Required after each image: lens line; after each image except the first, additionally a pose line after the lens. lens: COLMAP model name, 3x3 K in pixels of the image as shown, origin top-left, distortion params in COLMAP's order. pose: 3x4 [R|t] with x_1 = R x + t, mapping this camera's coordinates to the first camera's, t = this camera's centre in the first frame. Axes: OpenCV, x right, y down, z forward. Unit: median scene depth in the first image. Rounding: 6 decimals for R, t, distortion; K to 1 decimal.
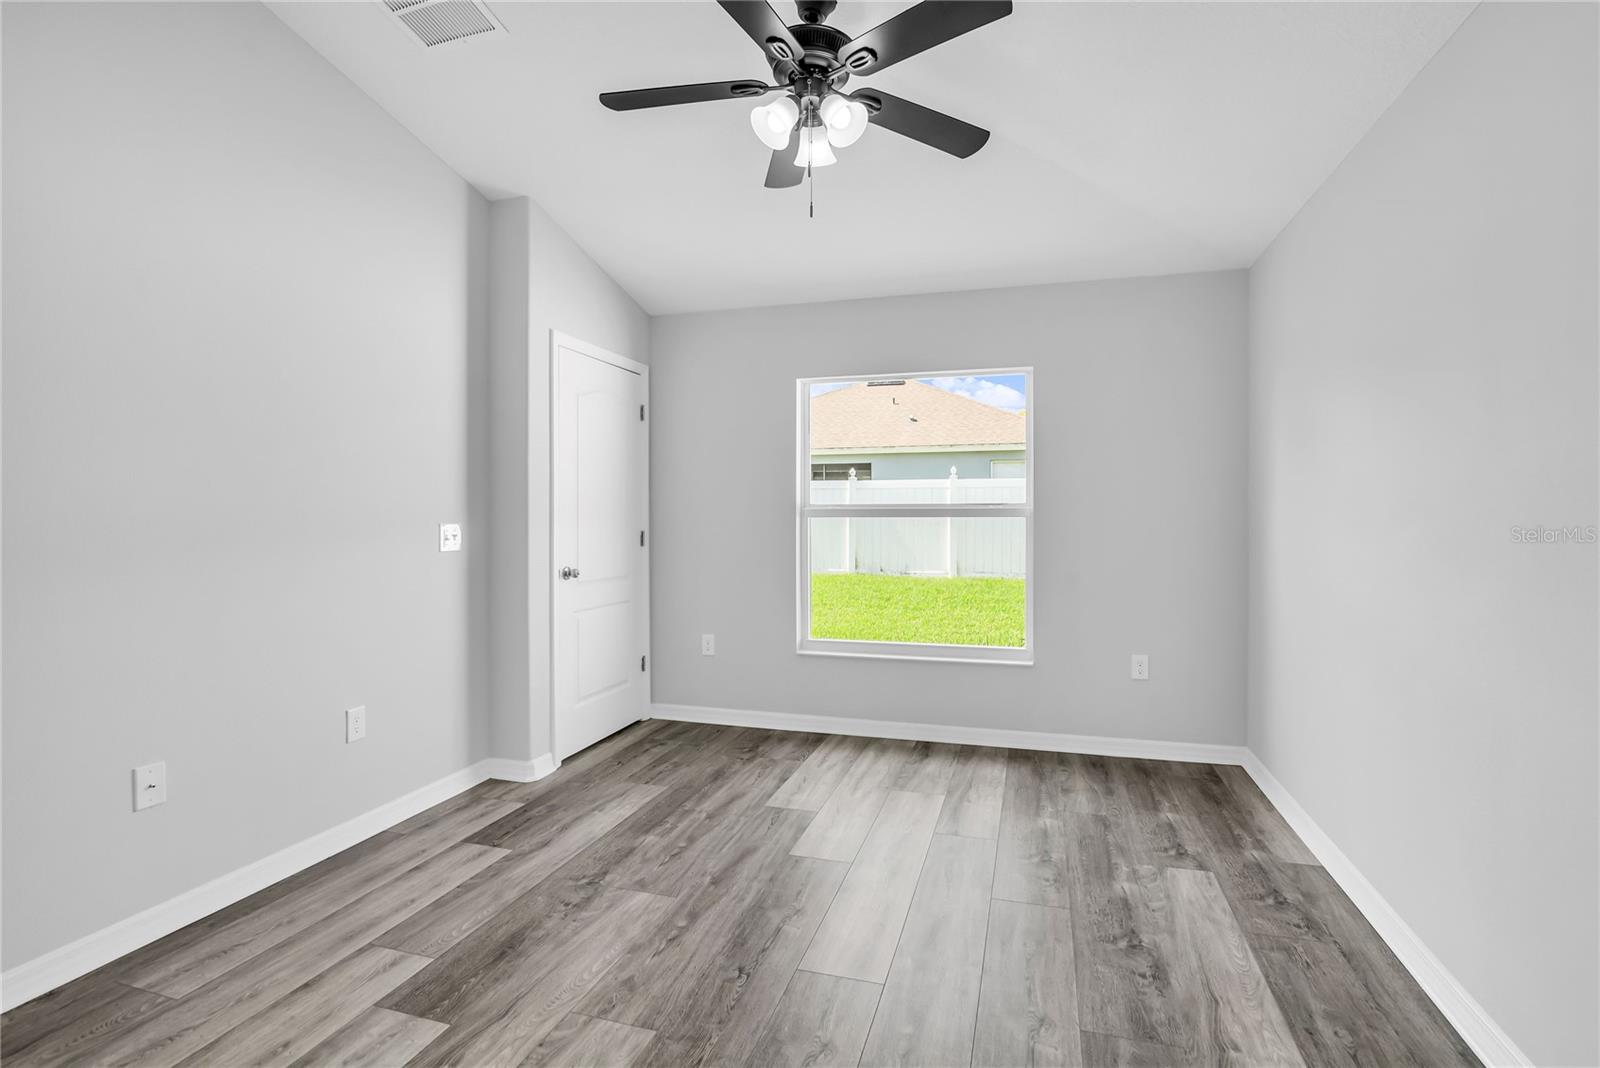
lens RADIAL K [[755.4, 0, 817.0], [0, 755.4, 522.6], [0, 0, 1]] dist [-0.021580, 0.000141]
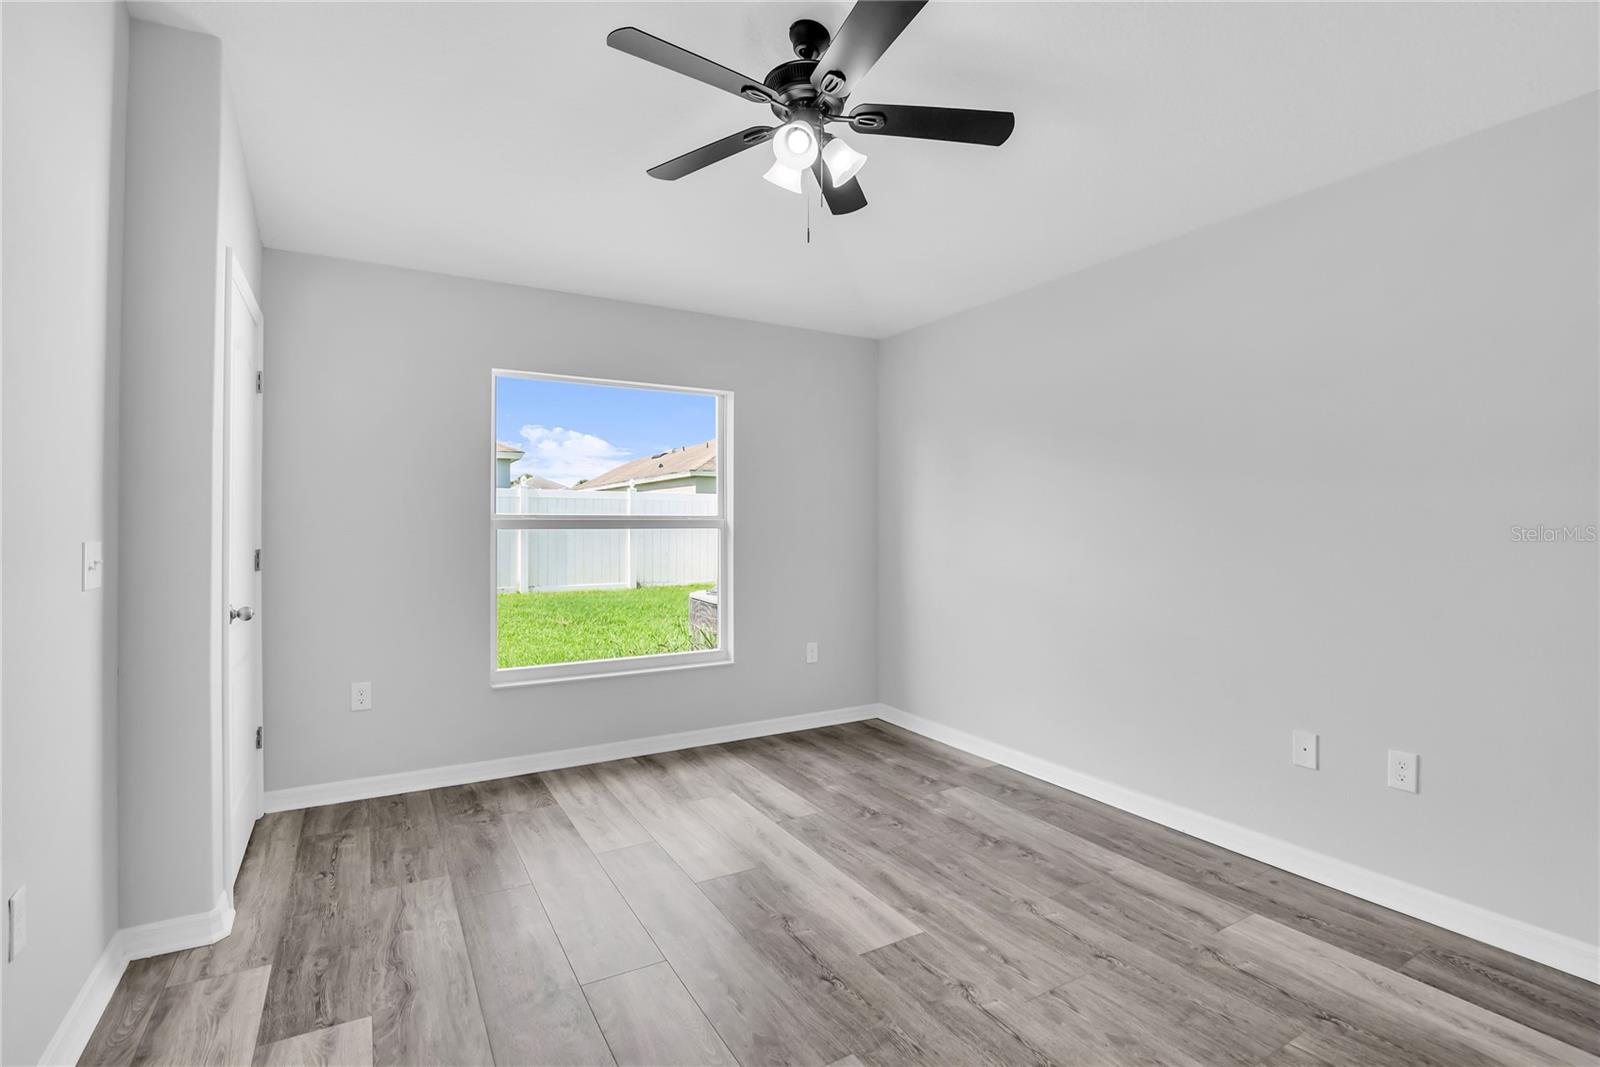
lens RADIAL K [[755.4, 0, 817.0], [0, 755.4, 522.1], [0, 0, 1]] dist [-0.021580, 0.000141]
pose [[0.676940, 0.004900, 0.736022, -0.590998], [0.006302, 0.999903, -0.012453, -0.002849], [-0.736012, 0.013069, 0.676843, 0.220319]]
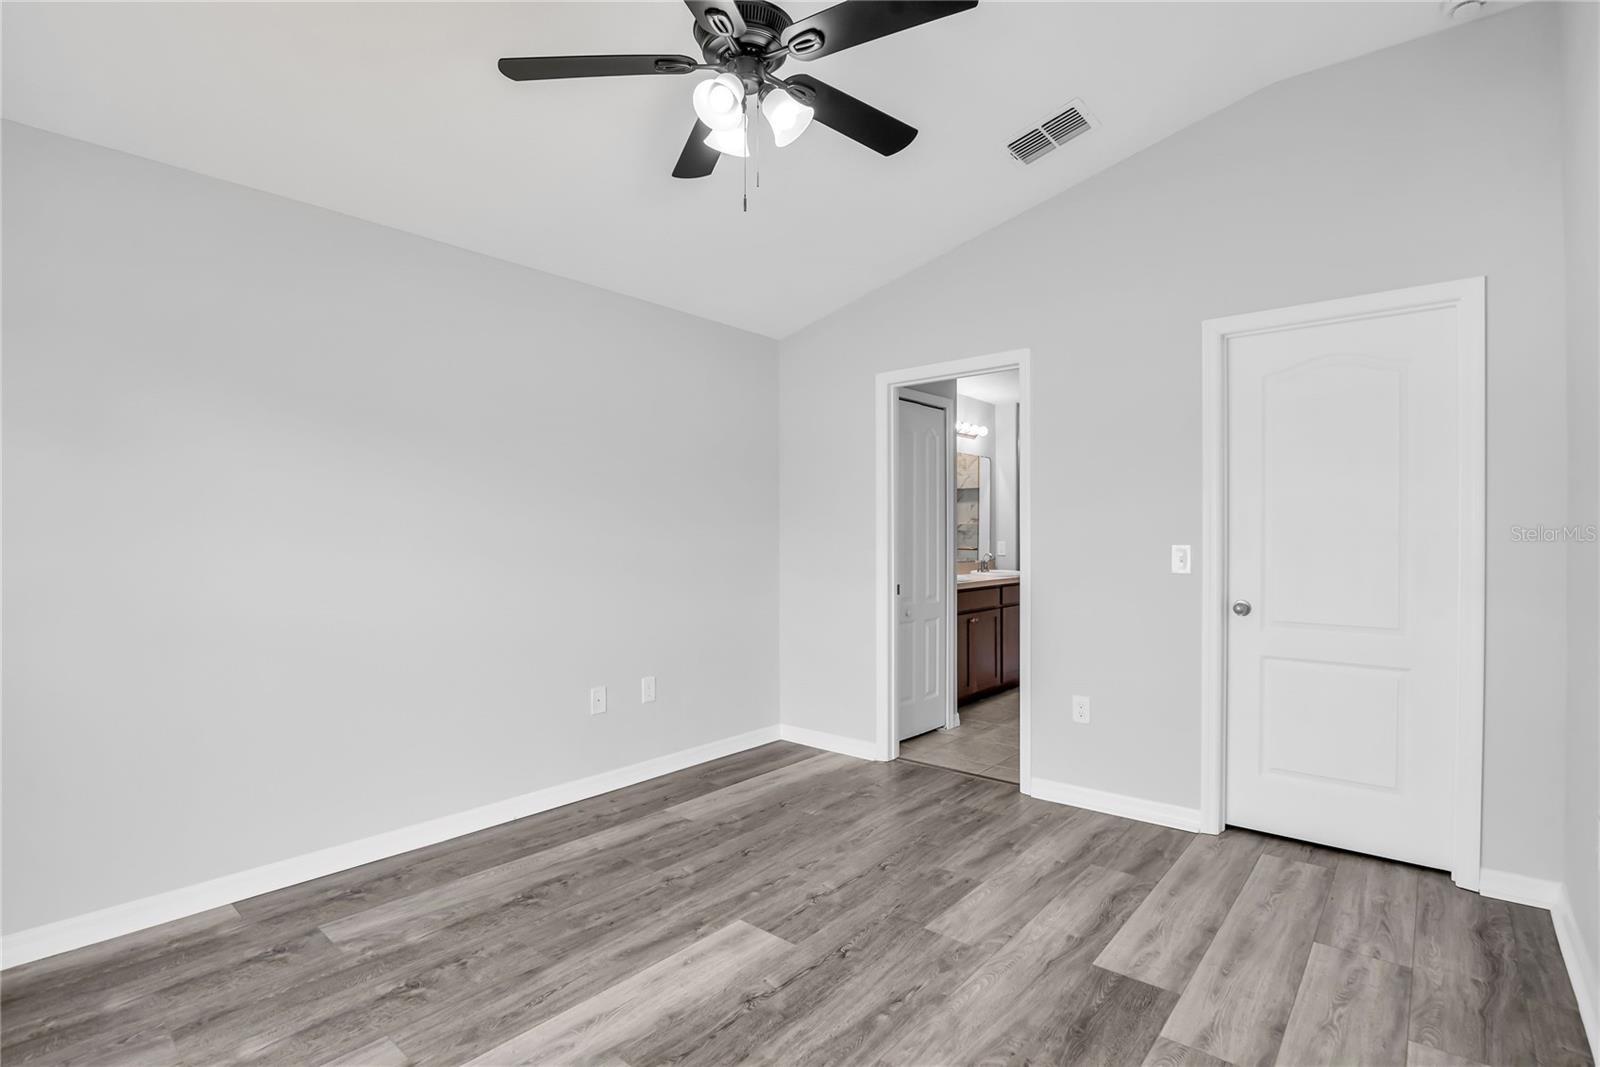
lens RADIAL K [[761.0, 0, 818.6], [0, 761.0, 534.5], [0, 0, 1]] dist [-0.021325, -0.000179]
pose [[-0.917918, 0.001903, 0.396766, -0.349443], [0.005423, 0.999955, 0.007750, -0.014538], [-0.396733, 0.009266, -0.917887, 1.394092]]
